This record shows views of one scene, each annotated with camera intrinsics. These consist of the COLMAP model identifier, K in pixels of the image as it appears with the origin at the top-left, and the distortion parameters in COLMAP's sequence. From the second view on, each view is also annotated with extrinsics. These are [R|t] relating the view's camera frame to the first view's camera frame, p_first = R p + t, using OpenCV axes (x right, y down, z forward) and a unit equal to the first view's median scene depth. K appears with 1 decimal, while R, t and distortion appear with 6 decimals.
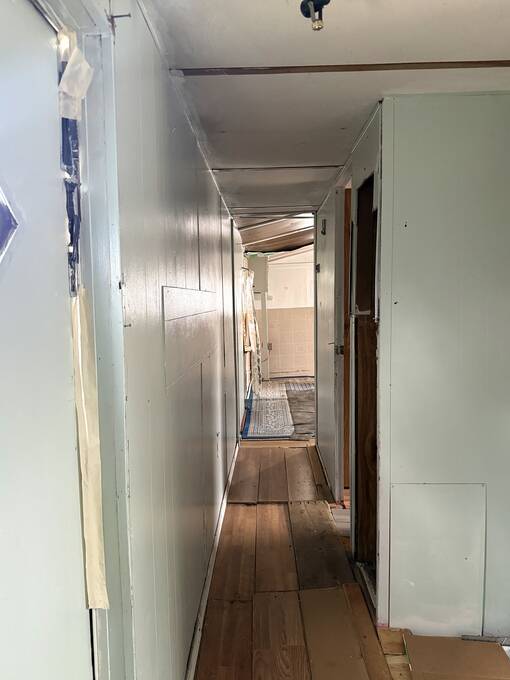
lens RADIAL K [[496.2, 0, 253.8], [0, 496.2, 340.5], [0, 0, 1]] dist [0.007606, 0.000390]
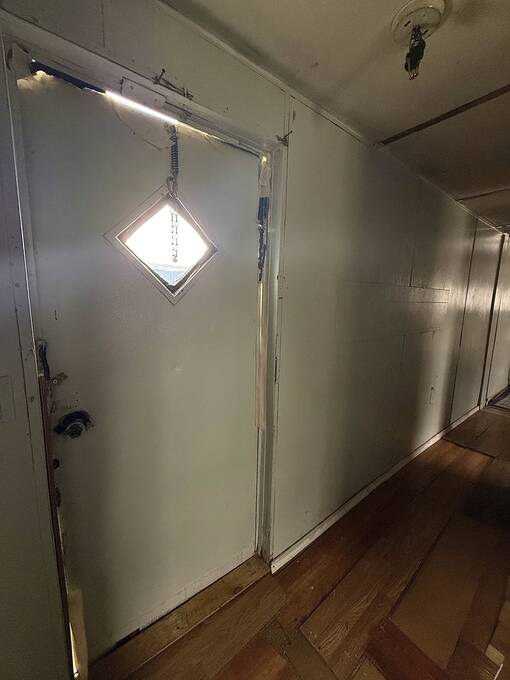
lens RADIAL K [[275.2, 0, 254.5], [0, 275.2, 340.9], [0, 0, 1]] dist [0.001155, 0.000097]
pose [[0.634542, 0.131907, -0.761549, 0.333190], [-0.086866, 0.991257, 0.099316, 0.025485], [0.767991, 0.003132, 0.640453, 0.132137]]
